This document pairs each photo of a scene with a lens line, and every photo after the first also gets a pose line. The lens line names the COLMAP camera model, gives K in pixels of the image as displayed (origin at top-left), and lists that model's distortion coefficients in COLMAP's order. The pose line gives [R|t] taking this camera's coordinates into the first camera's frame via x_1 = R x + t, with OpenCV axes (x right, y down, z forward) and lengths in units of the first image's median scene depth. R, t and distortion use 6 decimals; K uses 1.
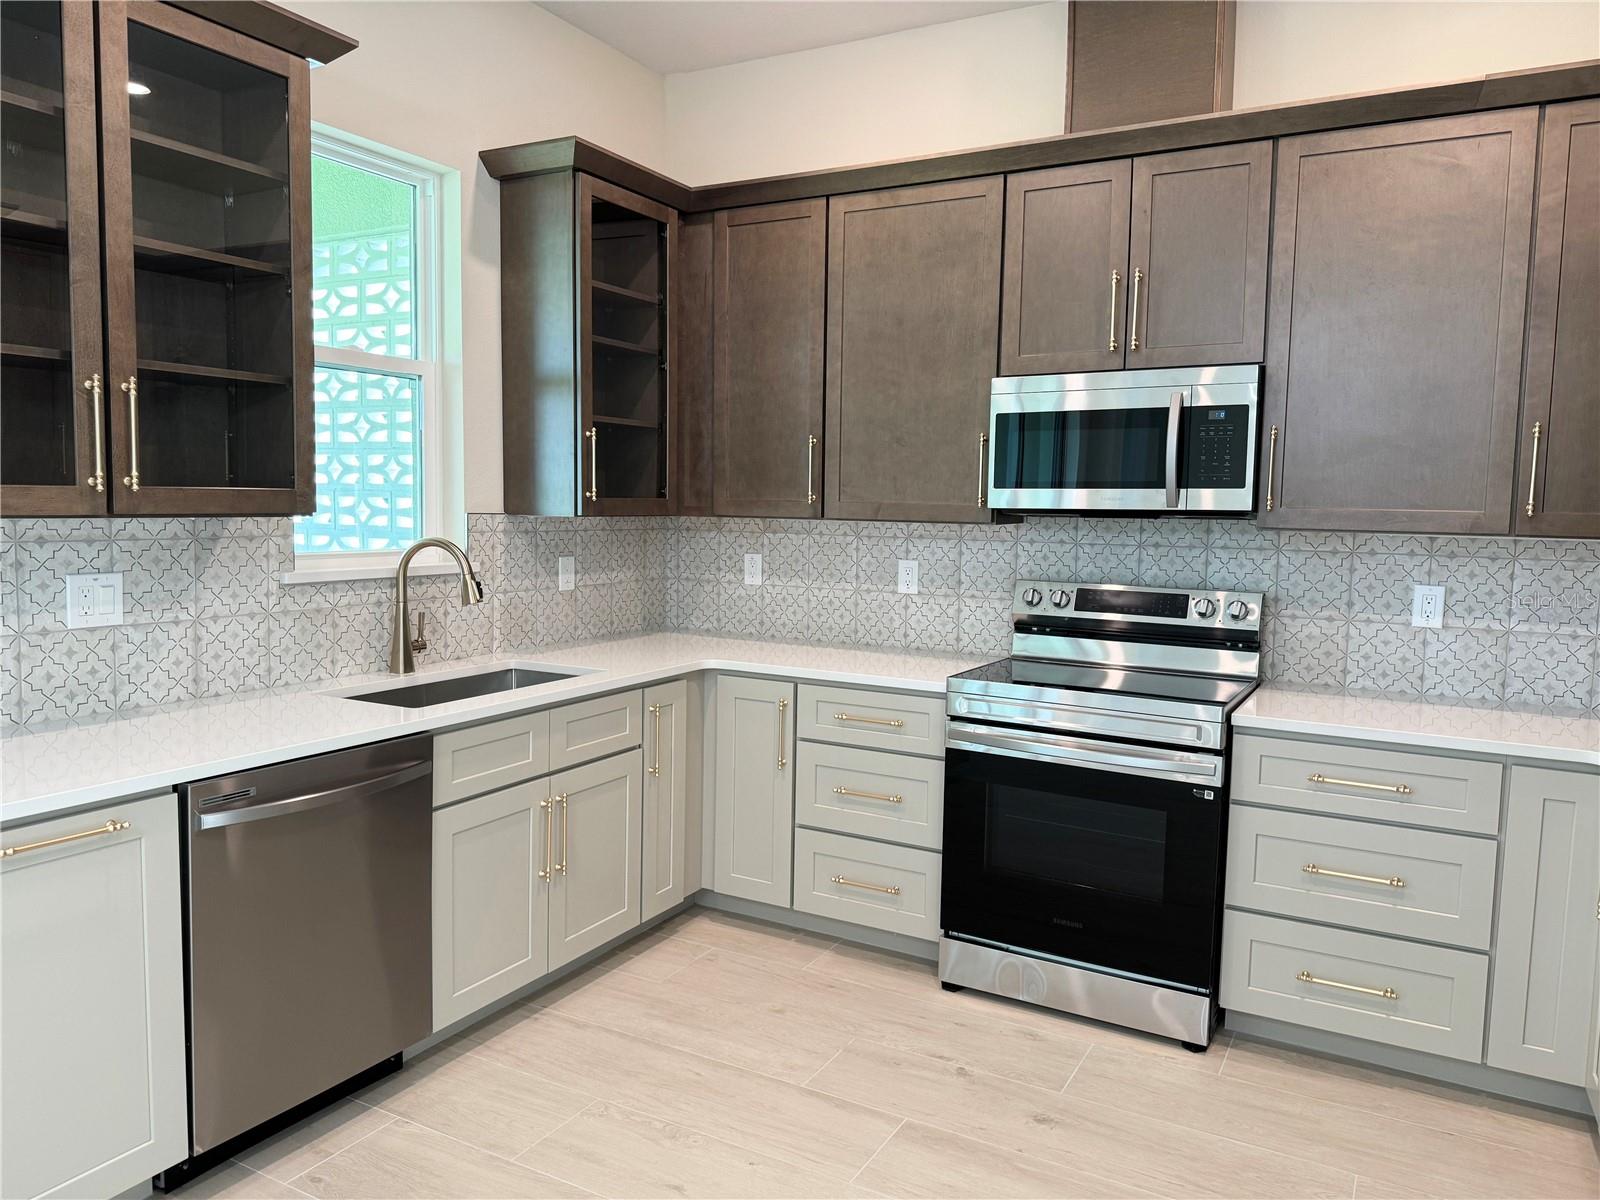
lens RADIAL K [[1117.1, 0, 801.7], [0, 1117.1, 602.7], [0, 0, 1]] dist [0.066218, -0.090571]
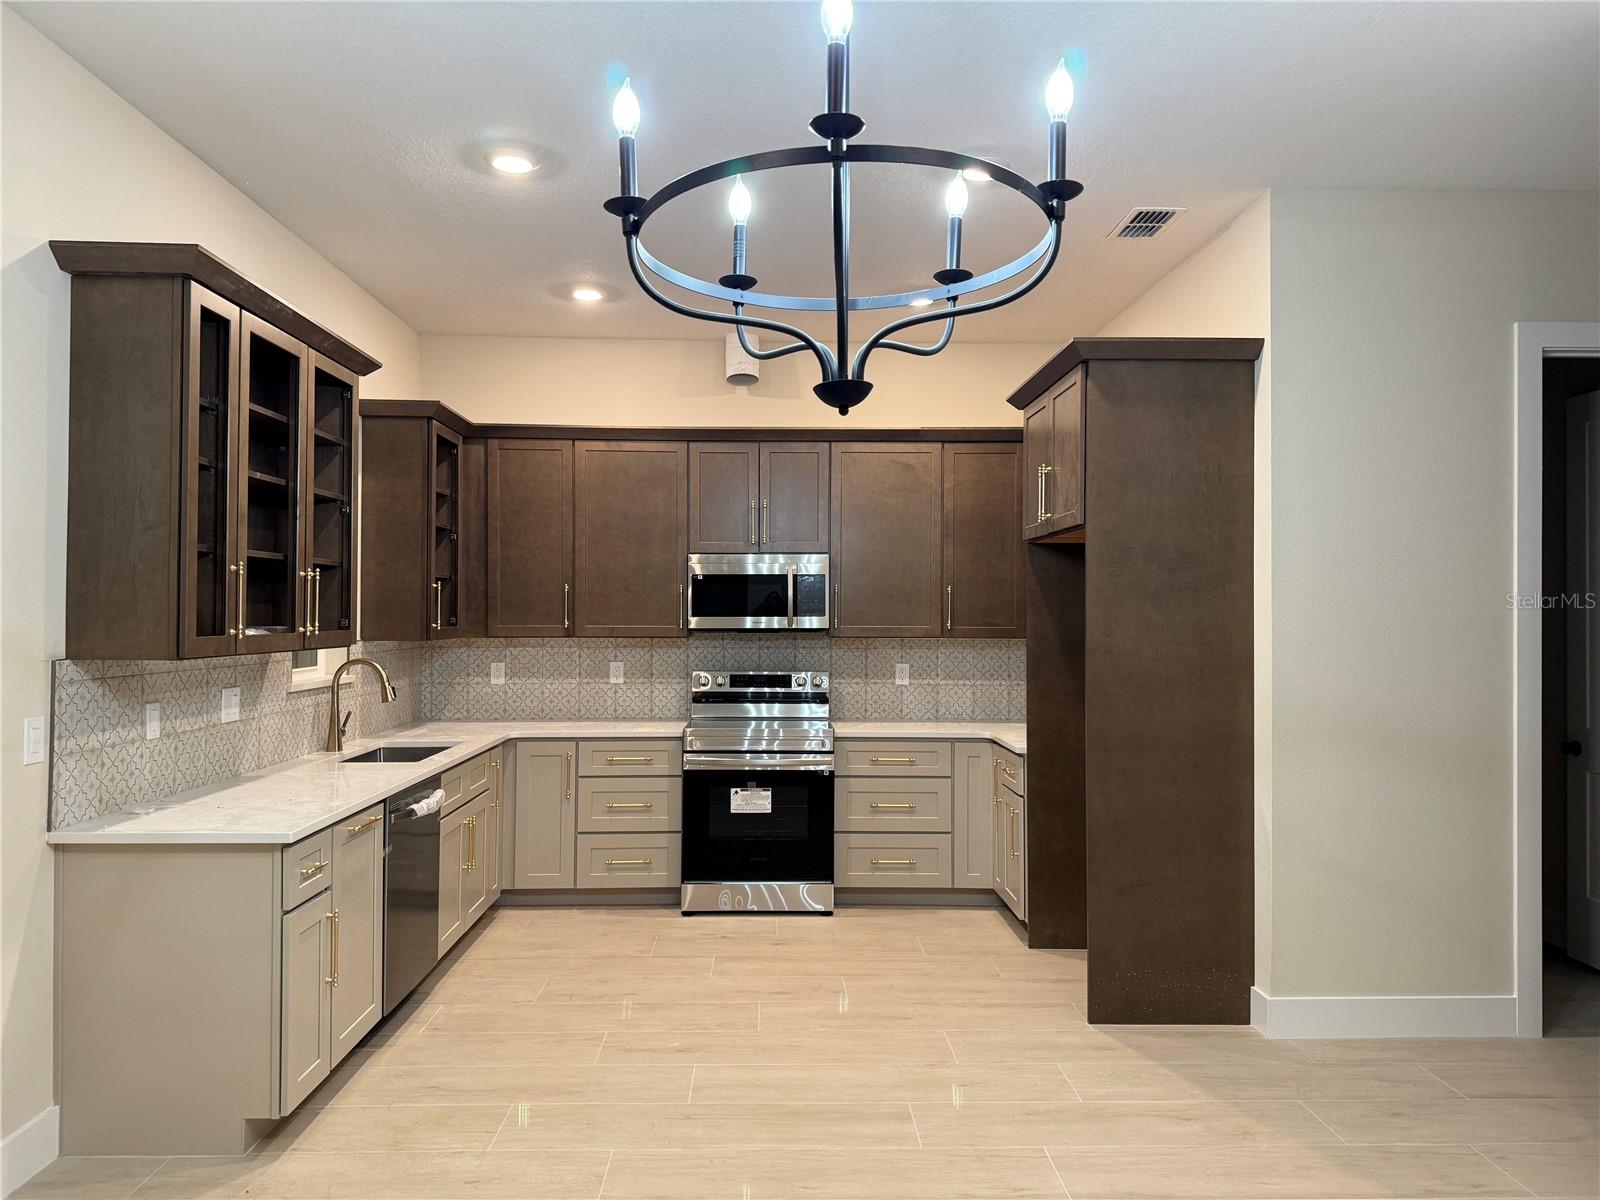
lens RADIAL K [[1117.1, 0, 797.1], [0, 1117.1, 589.9], [0, 0, 1]] dist [0.066218, -0.090571]
pose [[0.865220, -0.006279, 0.501354, -0.579353], [0.059711, 0.994096, -0.090597, 0.022965], [-0.497825, 0.108323, 0.860486, -0.599711]]
